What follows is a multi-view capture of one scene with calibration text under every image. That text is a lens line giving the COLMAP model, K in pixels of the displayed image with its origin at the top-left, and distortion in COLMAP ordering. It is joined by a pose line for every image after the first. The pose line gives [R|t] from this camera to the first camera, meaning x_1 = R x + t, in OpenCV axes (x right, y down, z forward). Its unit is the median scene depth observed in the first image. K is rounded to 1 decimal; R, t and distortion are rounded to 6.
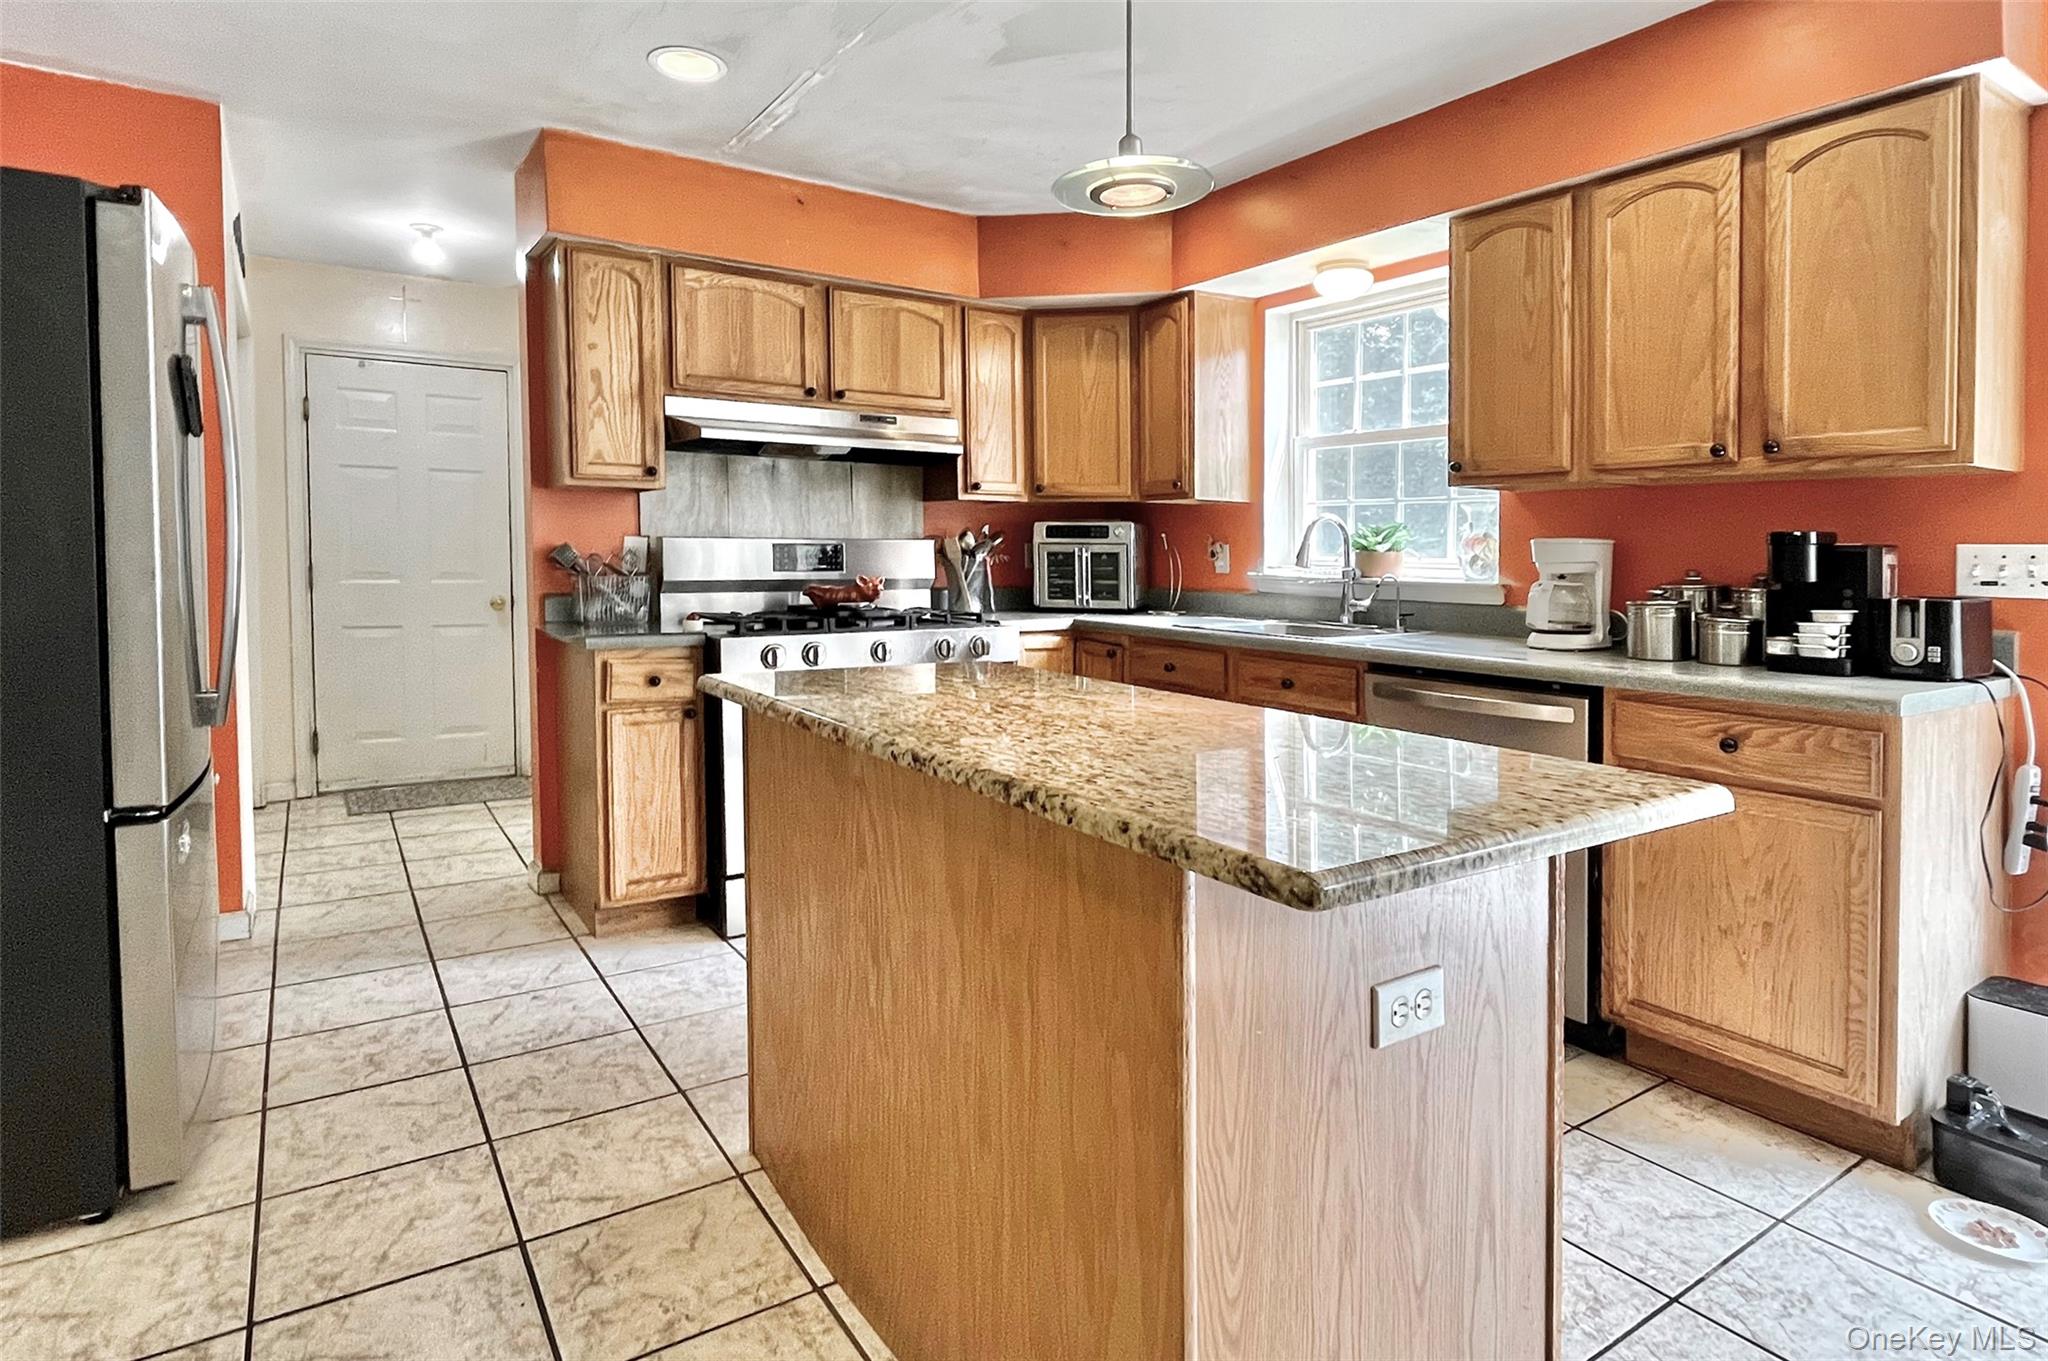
lens RADIAL K [[1068.0, 0, 1013.5], [0, 1068.0, 591.7], [0, 0, 1]] dist [-0.000632, -0.000161]
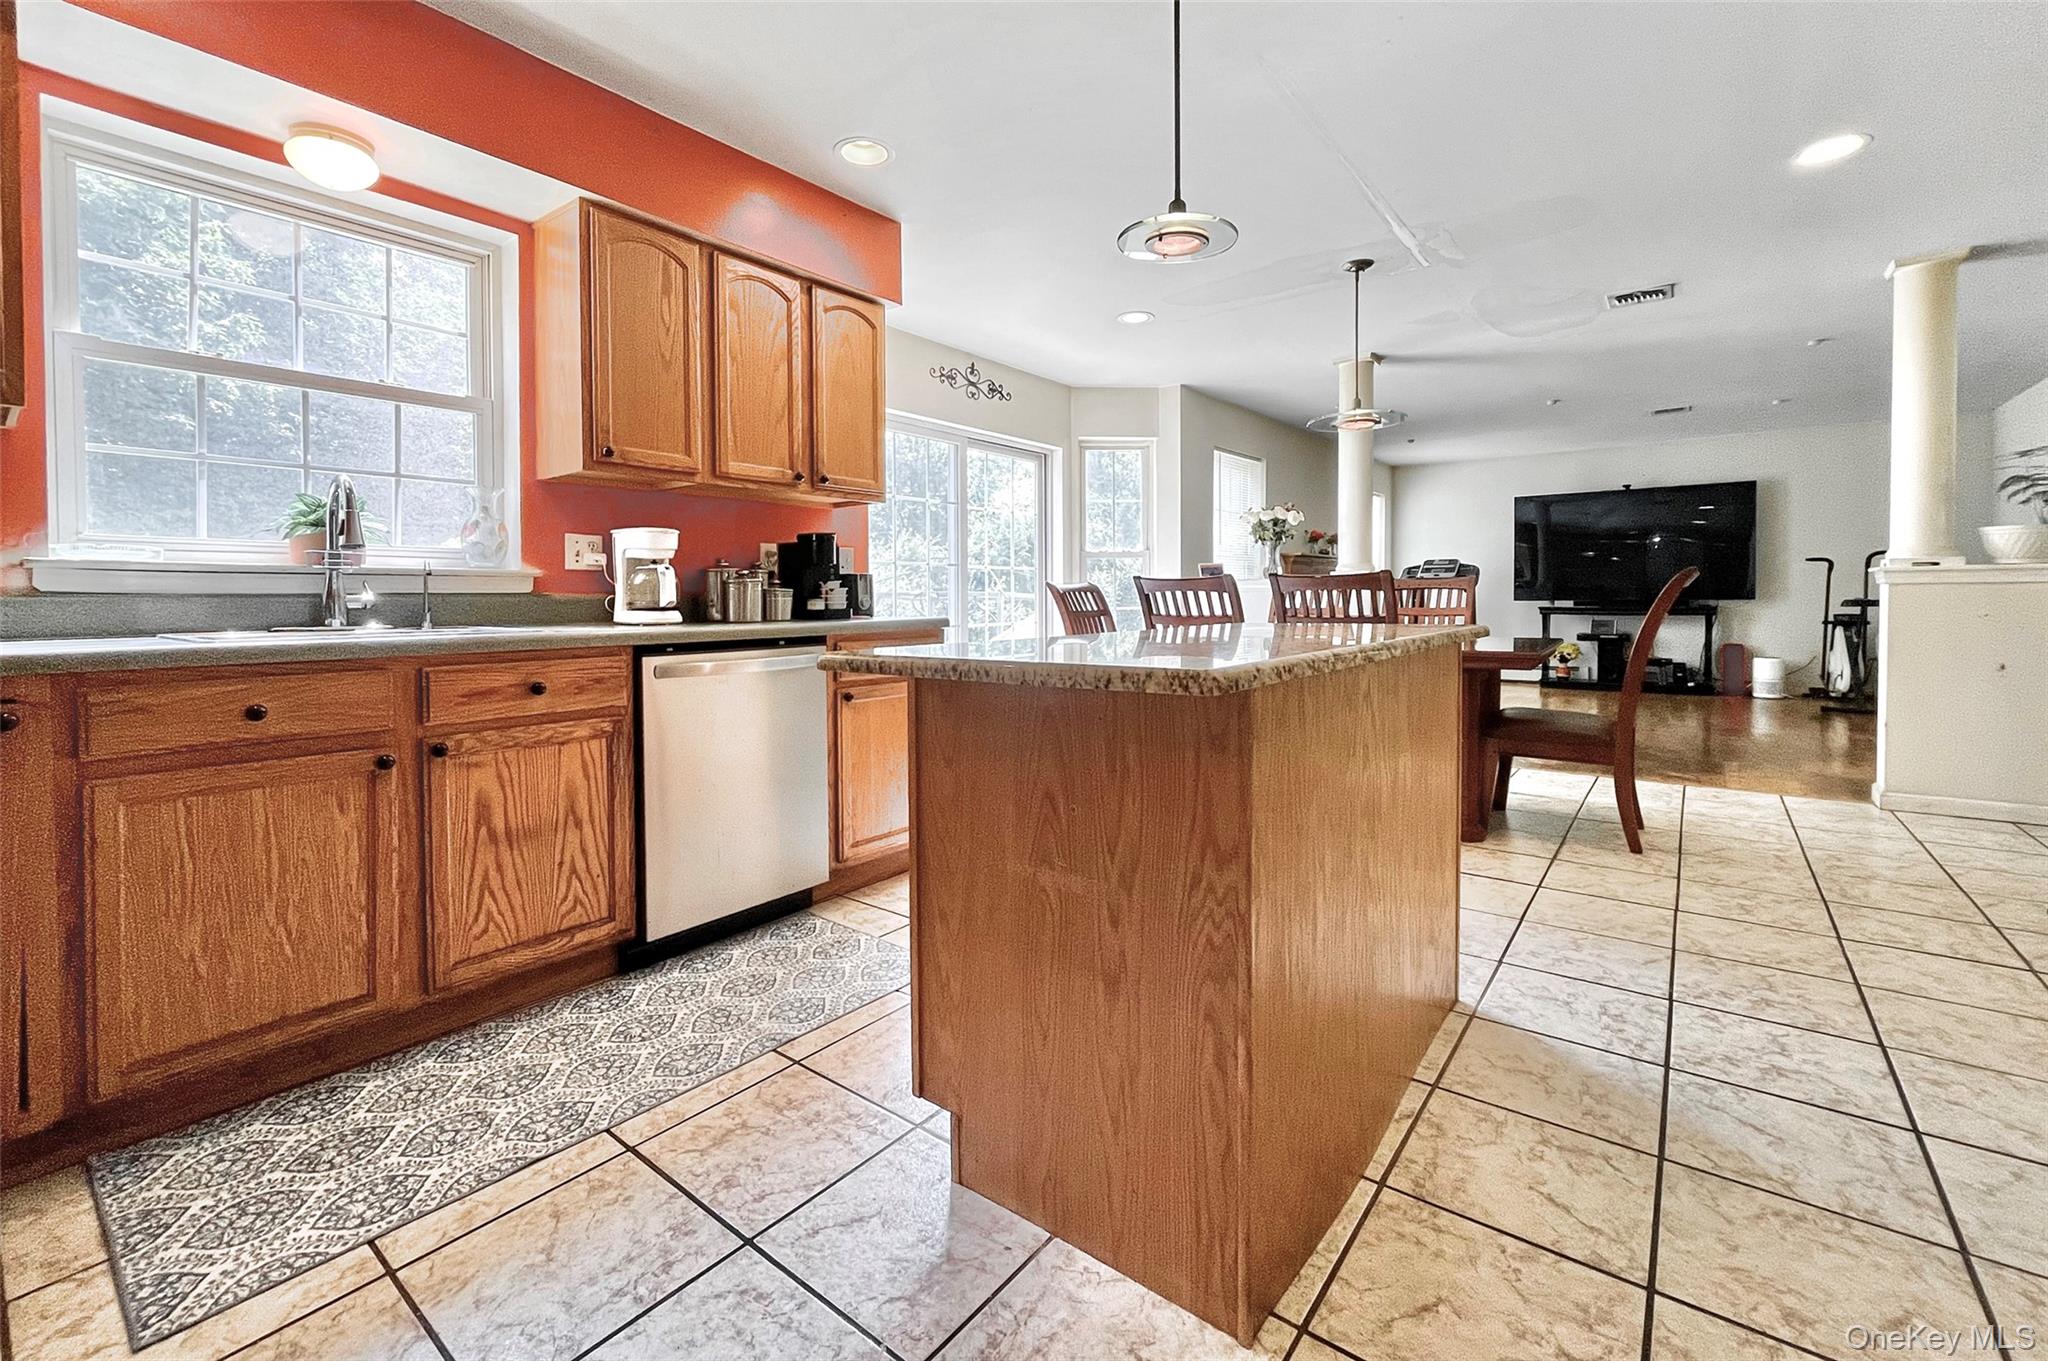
lens RADIAL K [[843.9, 0, 1015.2], [0, 843.9, 638.5], [0, 0, 1]] dist [-0.000723, -0.000042]
pose [[-0.279167, -0.054773, 0.958679, -0.369106], [0.041248, 0.996766, 0.068960, 0.015373], [-0.959356, 0.058795, -0.276005, 0.670801]]
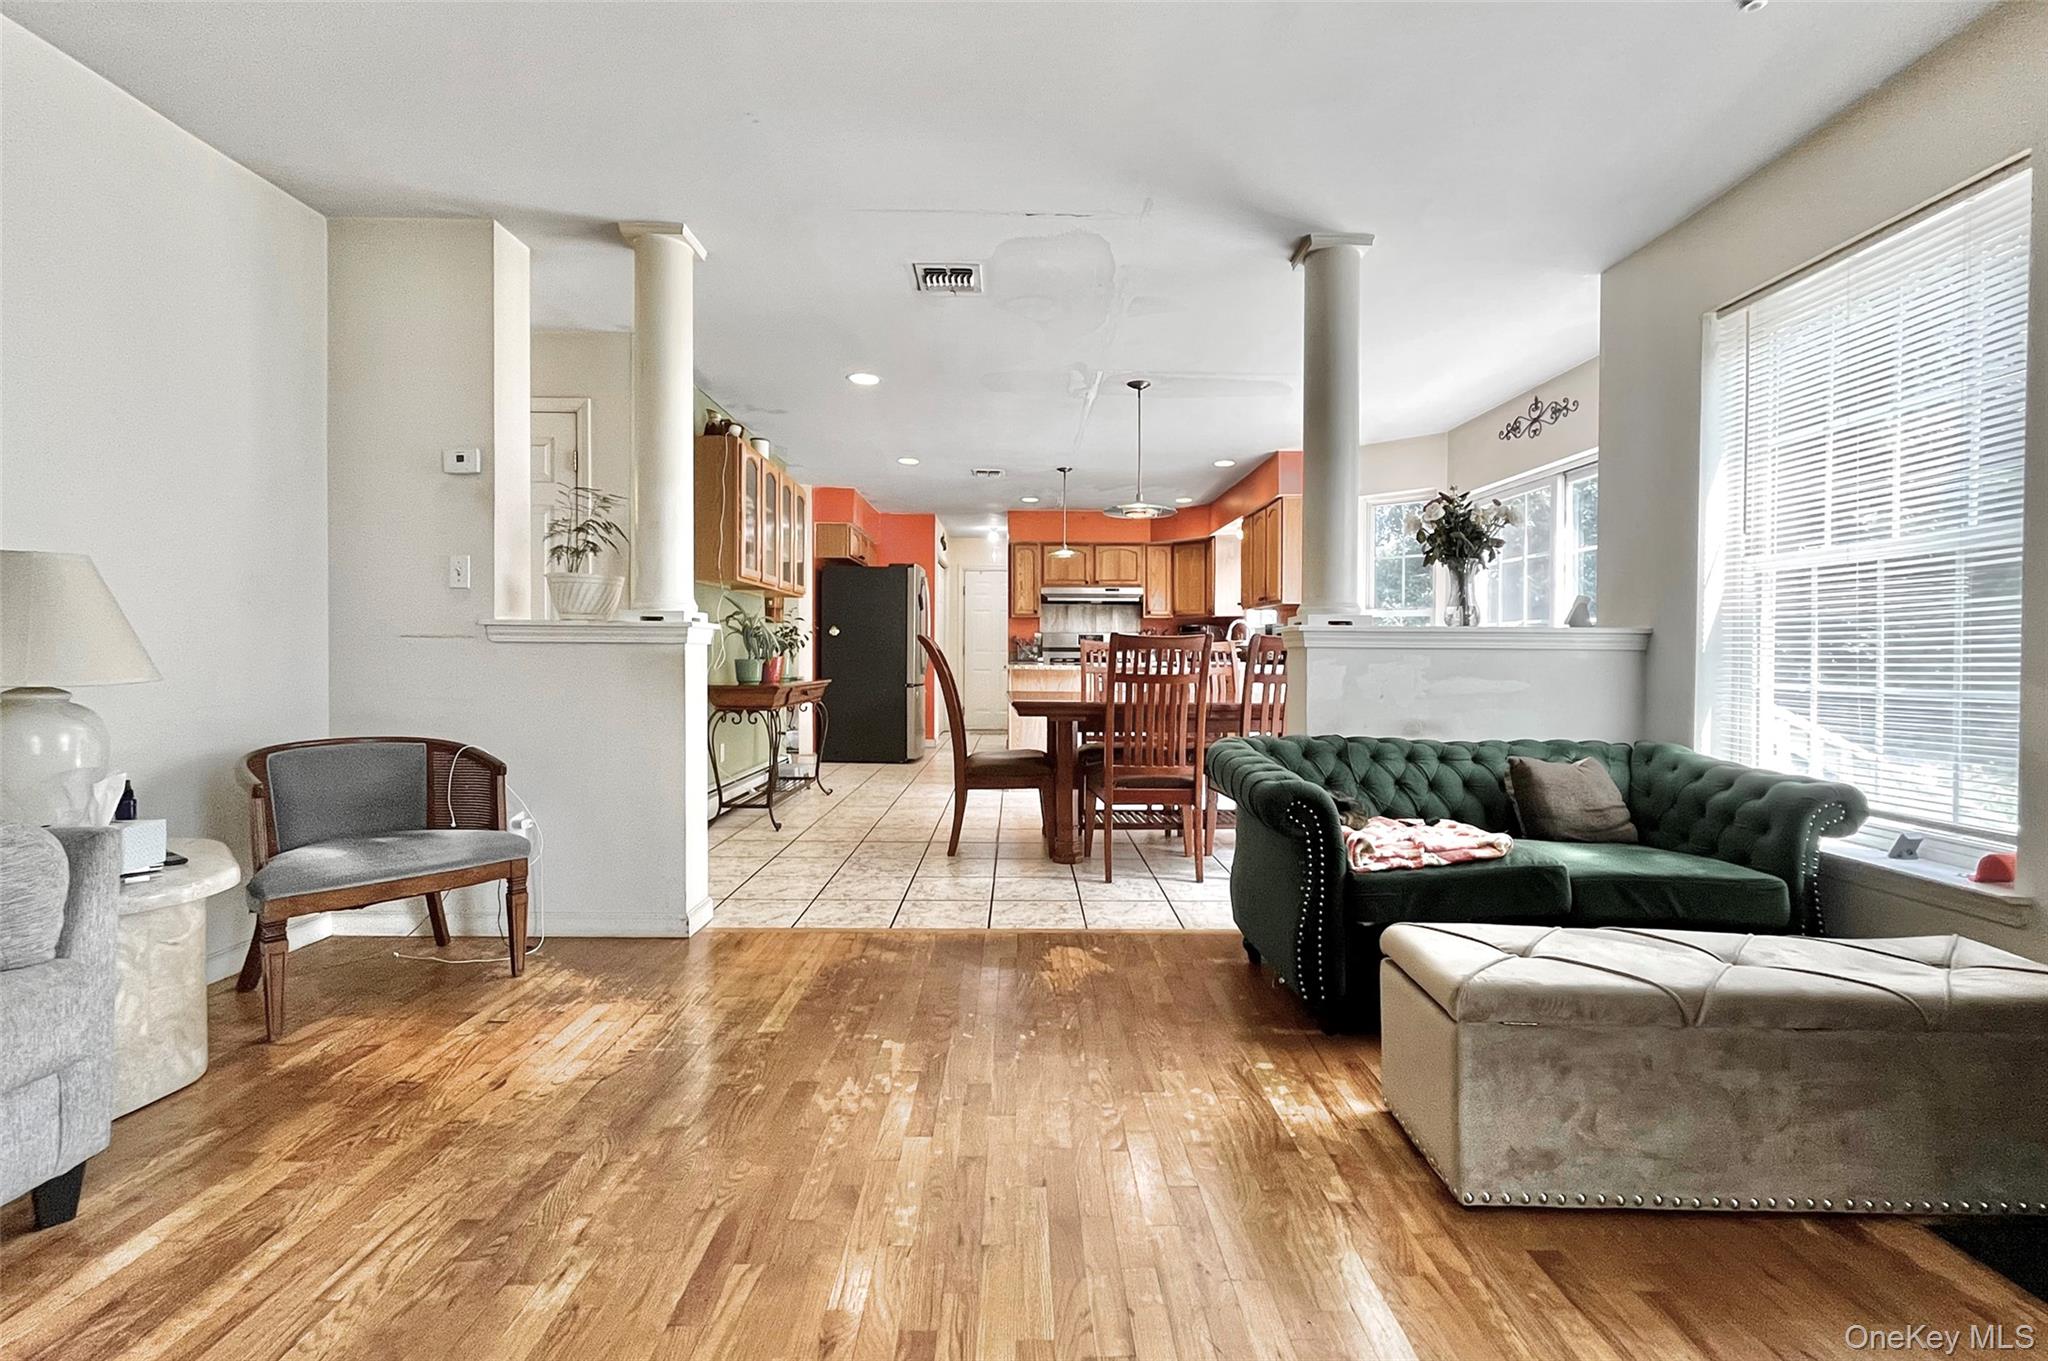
lens RADIAL K [[932.4, 0, 1078.8], [0, 932.4, 681.4], [0, 0, 1]] dist [-0.002387, 0.000315]
pose [[0.861082, 0.004900, -0.508443, 1.066063], [-0.014248, 0.999793, -0.014495, 0.118754], [0.508267, 0.019726, 0.860974, -1.173576]]
